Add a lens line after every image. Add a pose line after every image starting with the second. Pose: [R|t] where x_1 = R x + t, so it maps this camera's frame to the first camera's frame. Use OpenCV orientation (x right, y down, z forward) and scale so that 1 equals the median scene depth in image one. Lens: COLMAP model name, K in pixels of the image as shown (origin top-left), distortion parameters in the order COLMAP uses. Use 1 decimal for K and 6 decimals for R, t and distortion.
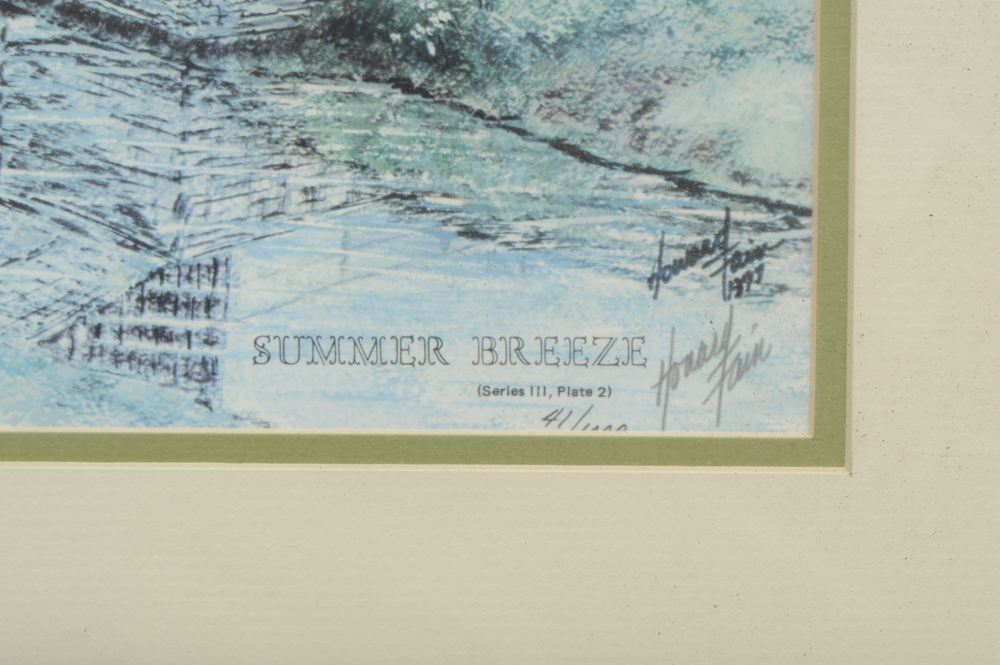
lens RADIAL K [[2161.7, 0, 500.2], [0, 2161.7, 334.7], [0, 0, 1]] dist [0.032156, 0.000000]
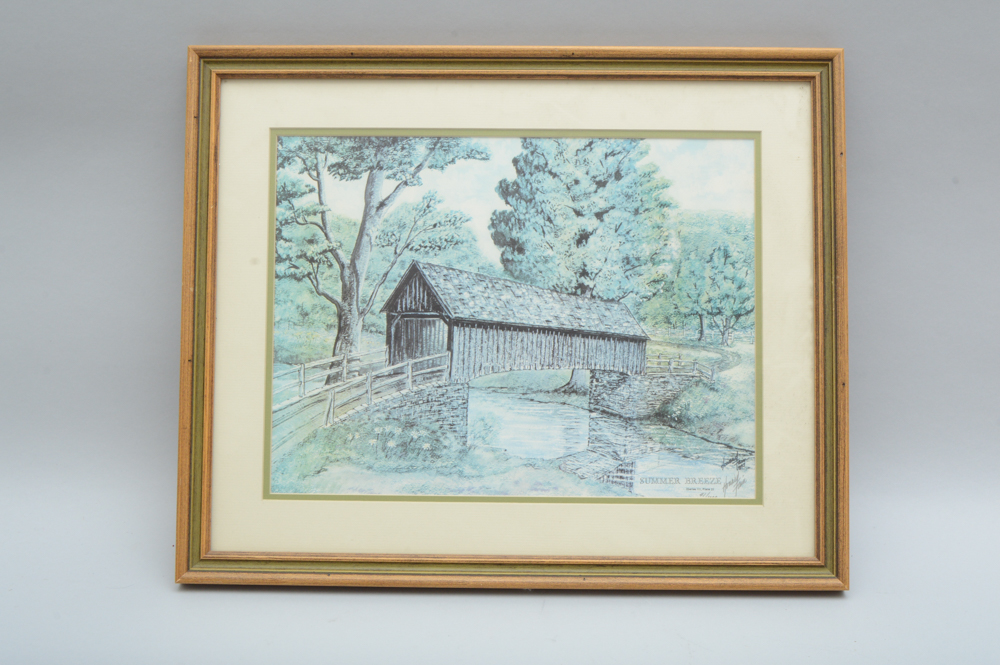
lens RADIAL K [[1275.9, 0, 499.9], [0, 1275.9, 325.1], [0, 0, 1]] dist [-0.037282, 0.000000]
pose [[0.998877, -0.002992, -0.047290, -0.293083], [-0.000553, 0.997201, -0.074767, -0.127519], [0.047381, 0.074709, 0.996079, -1.906252]]
